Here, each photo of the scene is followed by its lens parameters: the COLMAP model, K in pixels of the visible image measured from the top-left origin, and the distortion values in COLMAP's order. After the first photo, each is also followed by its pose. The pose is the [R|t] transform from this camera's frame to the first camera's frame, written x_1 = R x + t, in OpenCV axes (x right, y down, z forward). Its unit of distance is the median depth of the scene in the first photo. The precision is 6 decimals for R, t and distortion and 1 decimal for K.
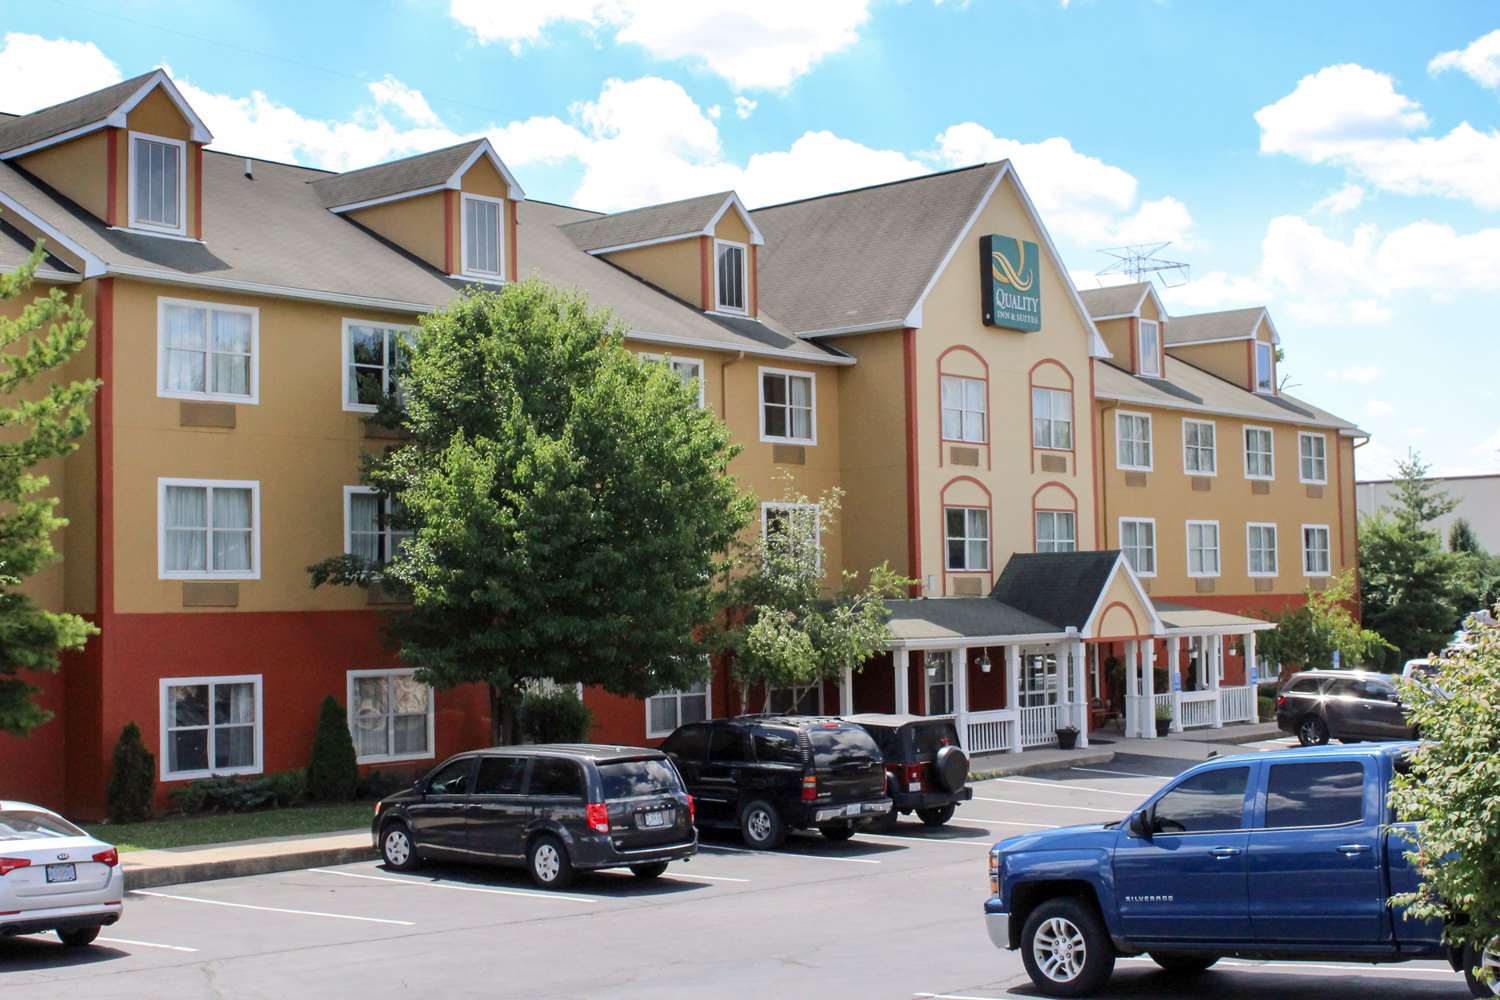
lens RADIAL K [[2005.0, 0, 750.0], [0, 2005.0, 500.0], [0, 0, 1]] dist [-0.044303, 0.026461]
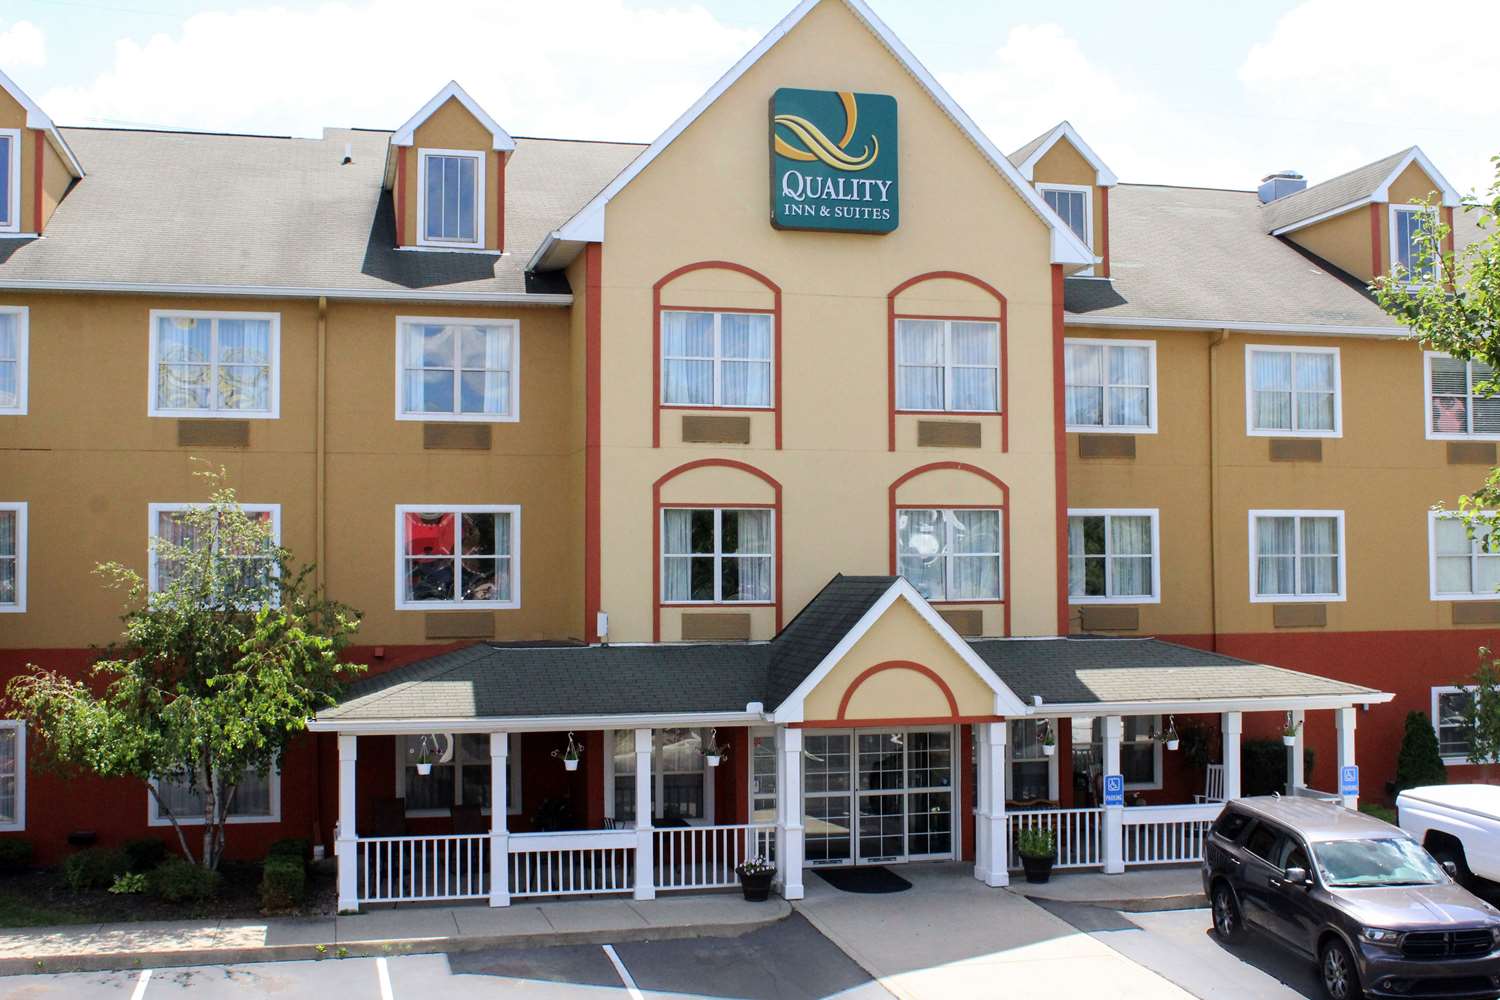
lens RADIAL K [[1793.1, 0, 750.0], [0, 1793.1, 500.0], [0, 0, 1]] dist [-0.000209, 0.014639]
pose [[0.823990, -0.034184, -0.565572, 0.430387], [0.024428, 0.999394, -0.024815, 0.015541], [0.566078, 0.006631, 0.824325, 0.501170]]
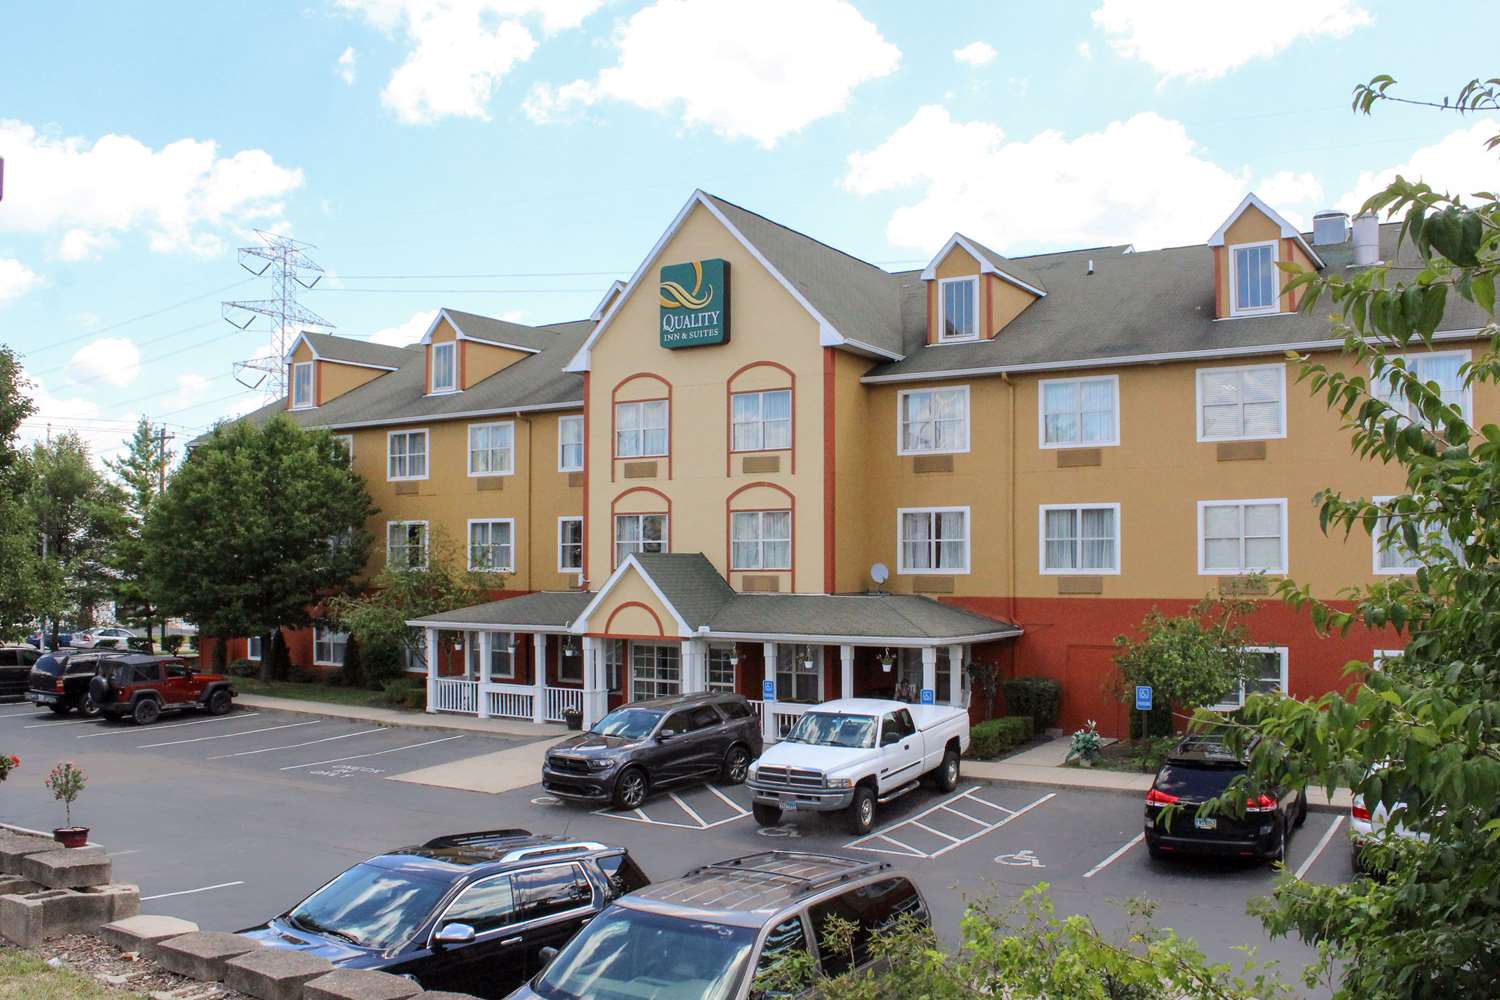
lens RADIAL K [[1237.1, 0, 750.9], [0, 1237.1, 560.5], [0, 0, 1]] dist [-0.009983, -0.004012]
pose [[0.142788, -0.000776, -0.989753, 0.788328], [0.027762, 0.999609, 0.003221, 0.028670], [0.989364, -0.027937, 0.142754, 0.922439]]
